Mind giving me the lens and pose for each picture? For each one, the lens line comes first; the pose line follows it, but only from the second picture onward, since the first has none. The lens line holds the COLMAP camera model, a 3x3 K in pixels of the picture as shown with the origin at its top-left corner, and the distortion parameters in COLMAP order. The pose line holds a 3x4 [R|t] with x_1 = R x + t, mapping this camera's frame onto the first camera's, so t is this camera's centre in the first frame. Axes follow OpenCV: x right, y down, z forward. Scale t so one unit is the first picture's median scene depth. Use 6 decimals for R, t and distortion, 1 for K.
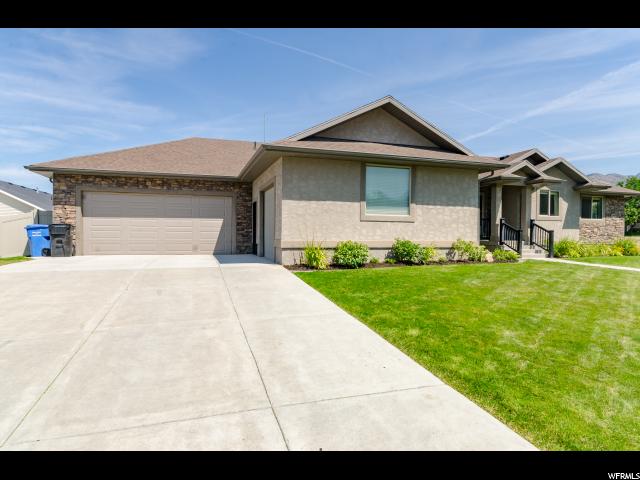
lens RADIAL K [[393.6, 0, 320.0], [0, 393.6, 240.0], [0, 0, 1]] dist [-0.004455, -0.000934]
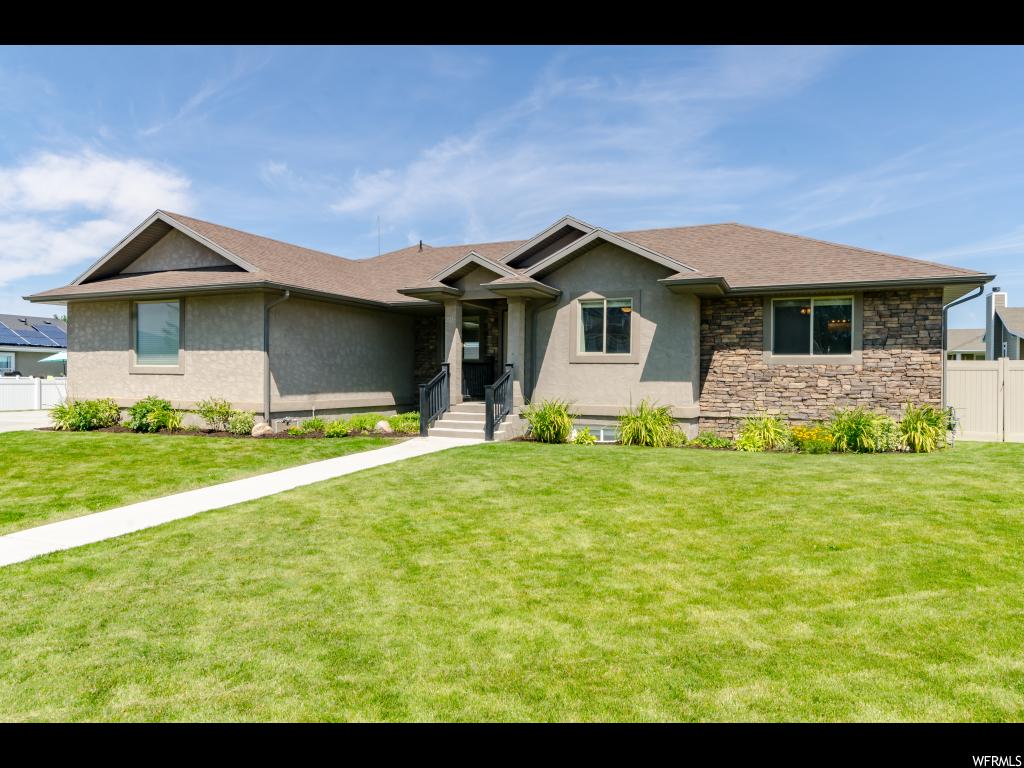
lens RADIAL K [[669.8, 0, 512.0], [0, 669.8, 384.0], [0, 0, 1]] dist [-0.000596, -0.000355]
pose [[0.731061, 0.006059, -0.682285, 1.471821], [-0.012478, 0.999912, -0.004490, -0.028533], [0.682198, 0.011796, 0.731072, 0.486419]]
